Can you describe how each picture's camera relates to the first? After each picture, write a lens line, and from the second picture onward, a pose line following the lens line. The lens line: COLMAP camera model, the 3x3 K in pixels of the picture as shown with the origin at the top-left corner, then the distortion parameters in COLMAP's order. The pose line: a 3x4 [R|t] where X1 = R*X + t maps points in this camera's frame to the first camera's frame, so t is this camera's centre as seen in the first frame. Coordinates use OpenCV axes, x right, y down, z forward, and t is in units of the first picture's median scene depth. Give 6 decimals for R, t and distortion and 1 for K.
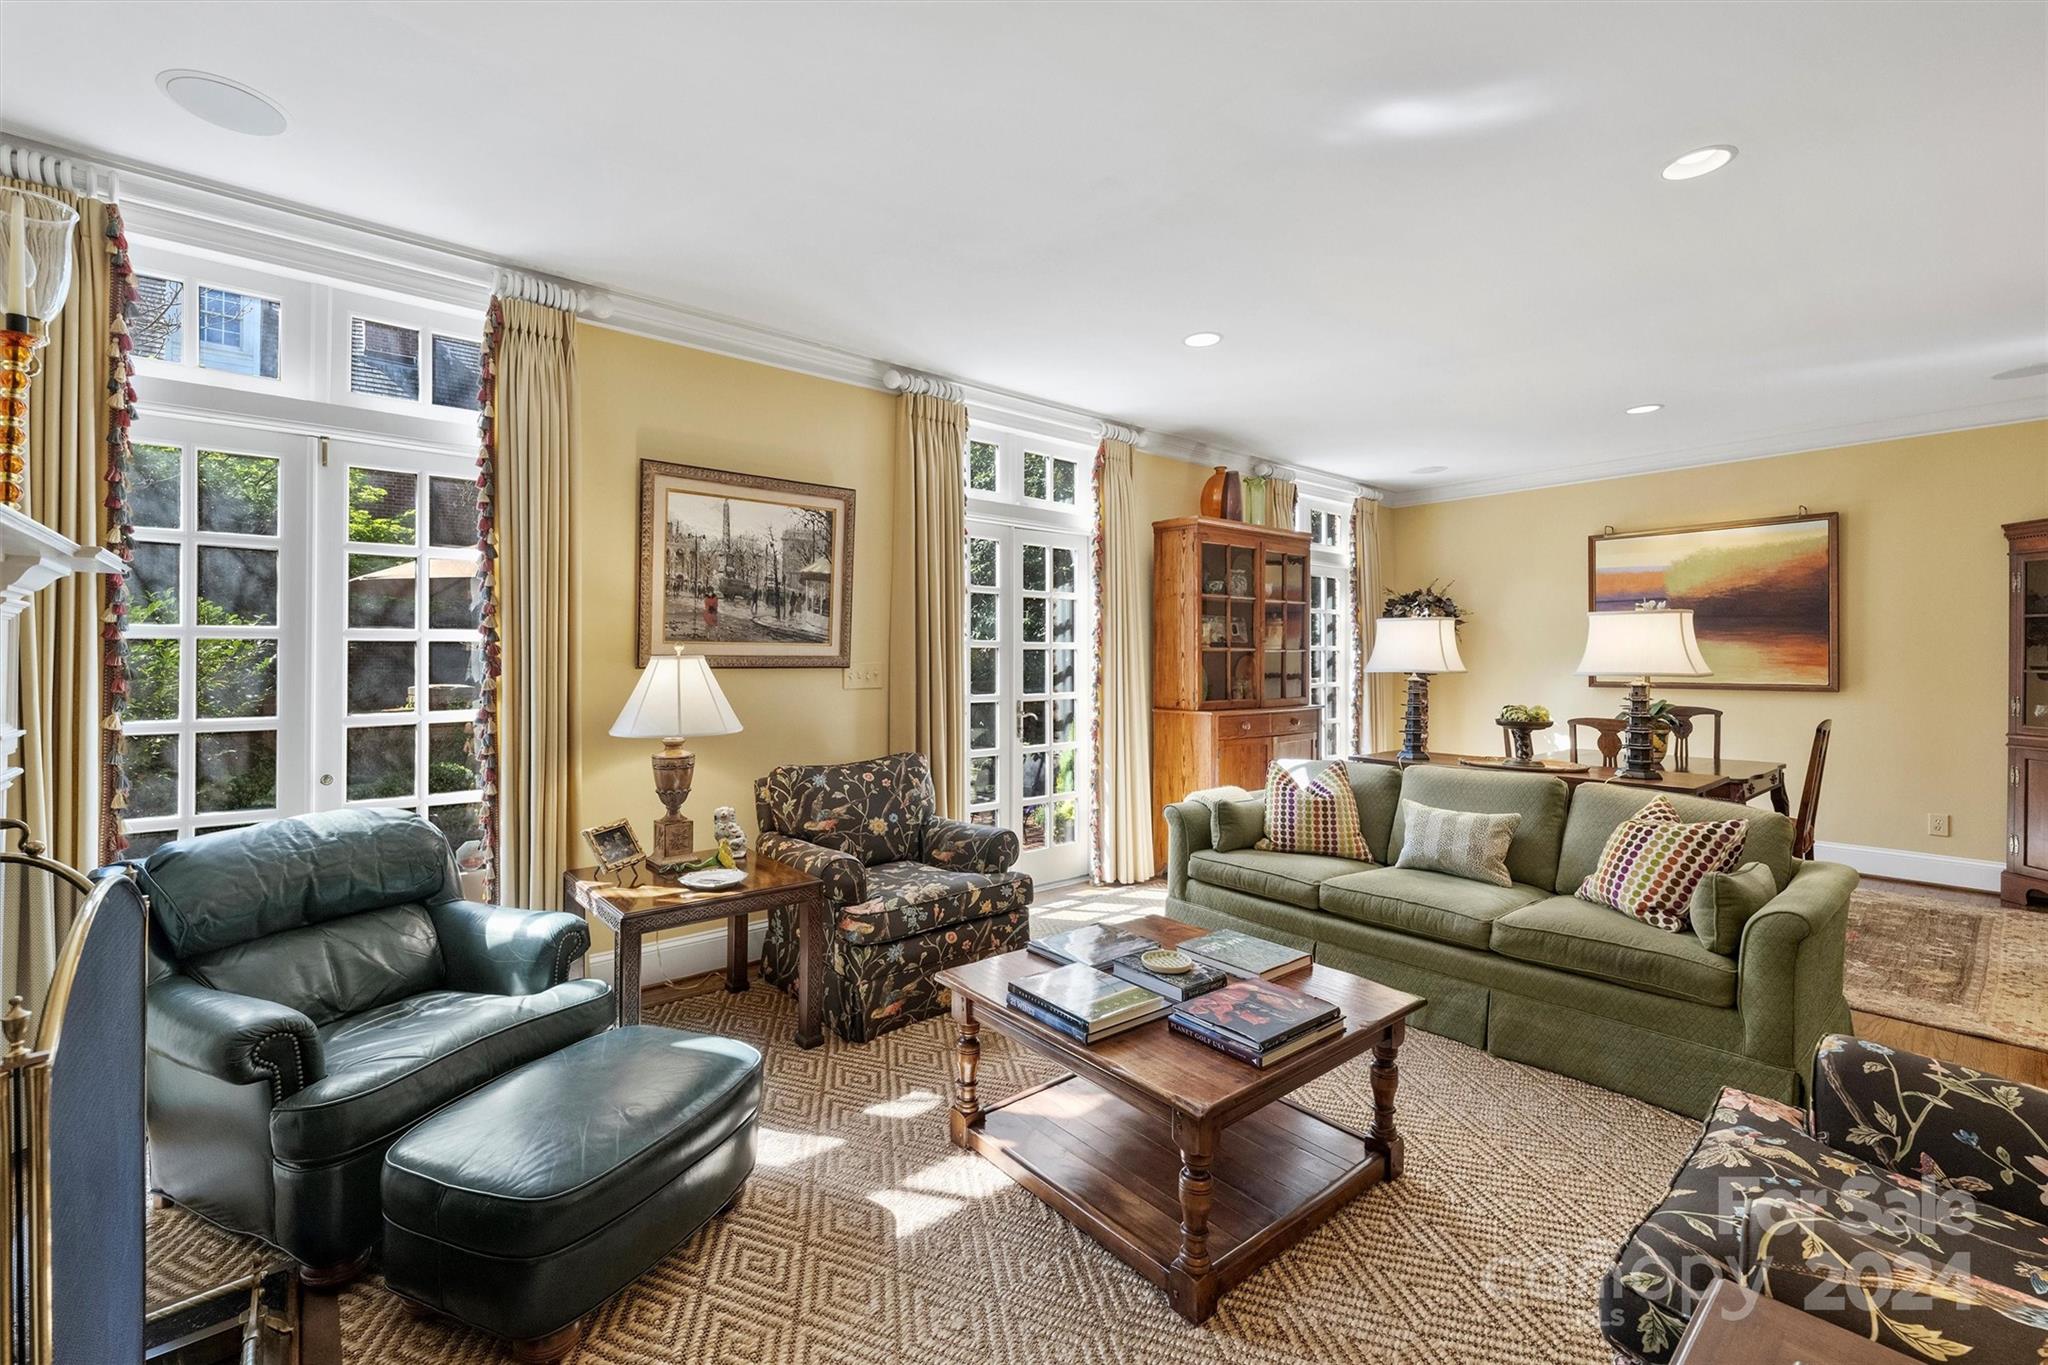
lens RADIAL K [[833.0, 0, 971.2], [0, 833.0, 664.3], [0, 0, 1]] dist [-0.011960, 0.000355]
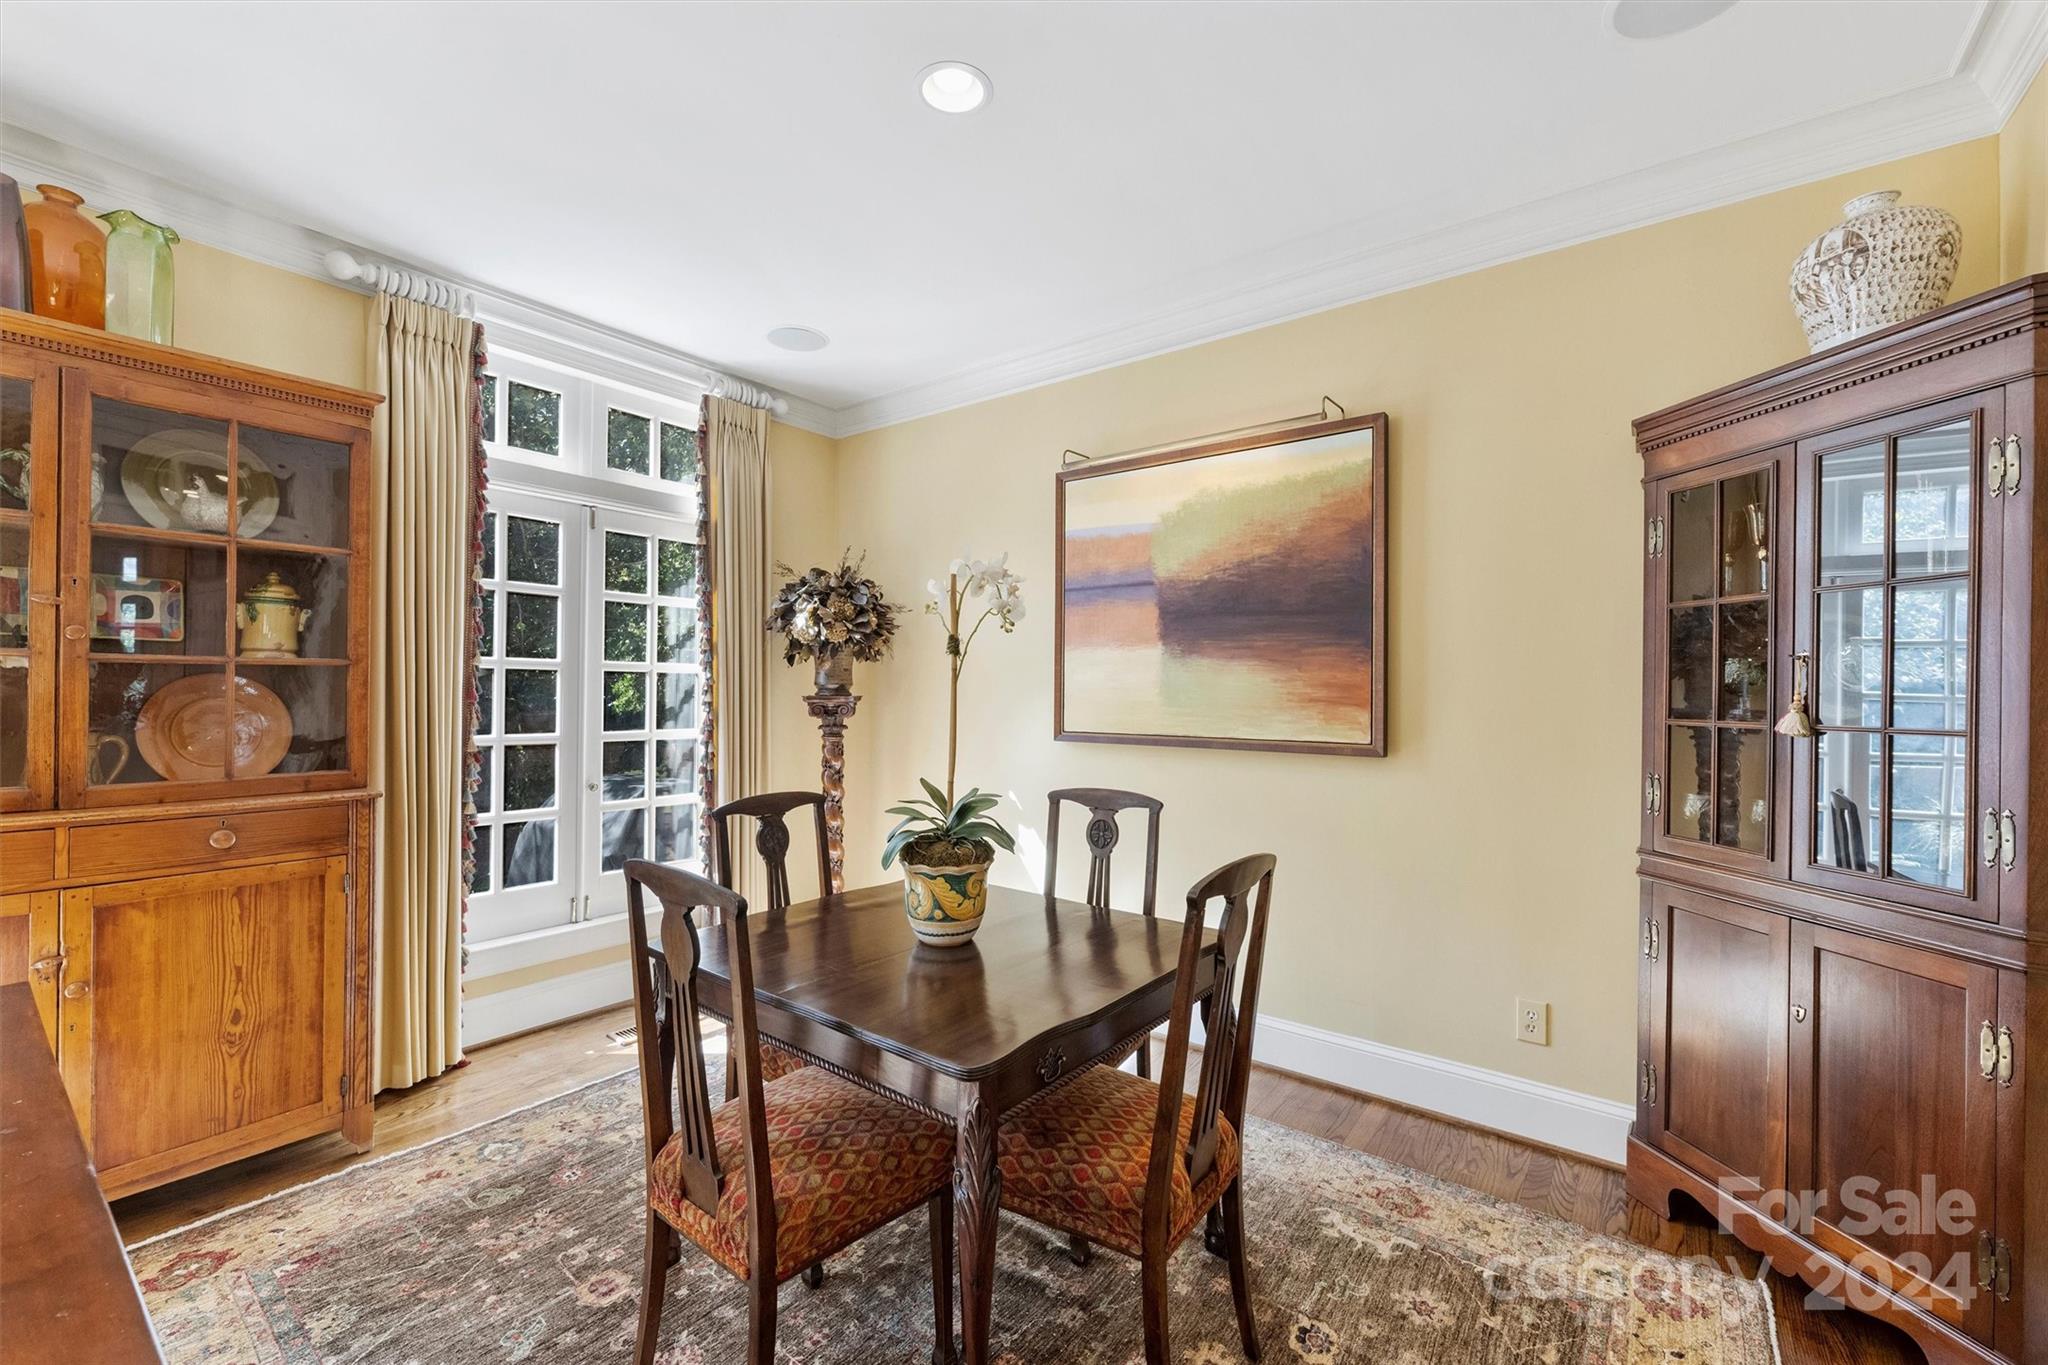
lens RADIAL K [[833.4, 0, 1030.1], [0, 833.4, 693.4], [0, 0, 1]] dist [-0.001069, -0.000086]
pose [[0.965155, 0.007594, 0.261567, 0.635128], [-0.007738, 0.999970, -0.000479, -0.004371], [-0.261563, -0.001562, 0.965185, 0.497300]]
